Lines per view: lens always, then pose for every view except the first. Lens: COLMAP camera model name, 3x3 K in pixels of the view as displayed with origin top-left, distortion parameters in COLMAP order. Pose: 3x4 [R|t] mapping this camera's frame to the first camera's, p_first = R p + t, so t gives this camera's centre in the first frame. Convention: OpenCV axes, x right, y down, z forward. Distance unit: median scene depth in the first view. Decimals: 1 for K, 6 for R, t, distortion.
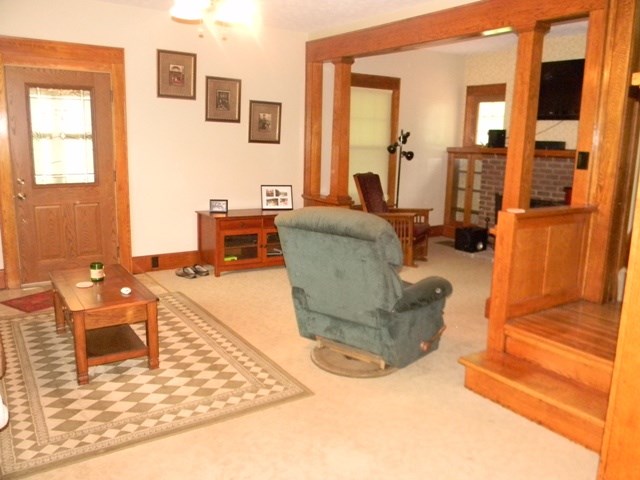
lens RADIAL K [[532.8, 0, 320.0], [0, 532.8, 240.0], [0, 0, 1]] dist [-0.007601, 0.001868]
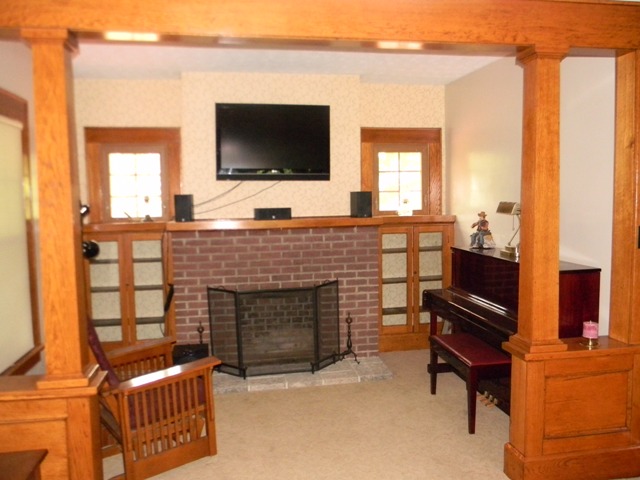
lens RADIAL K [[532.8, 0, 320.0], [0, 532.8, 240.0], [0, 0, 1]] dist [-0.007601, 0.001868]
pose [[0.403585, -0.098594, 0.909615, -0.234248], [0.196643, 0.980291, 0.019006, -0.143707], [-0.893561, 0.171198, 0.415018, 0.637723]]
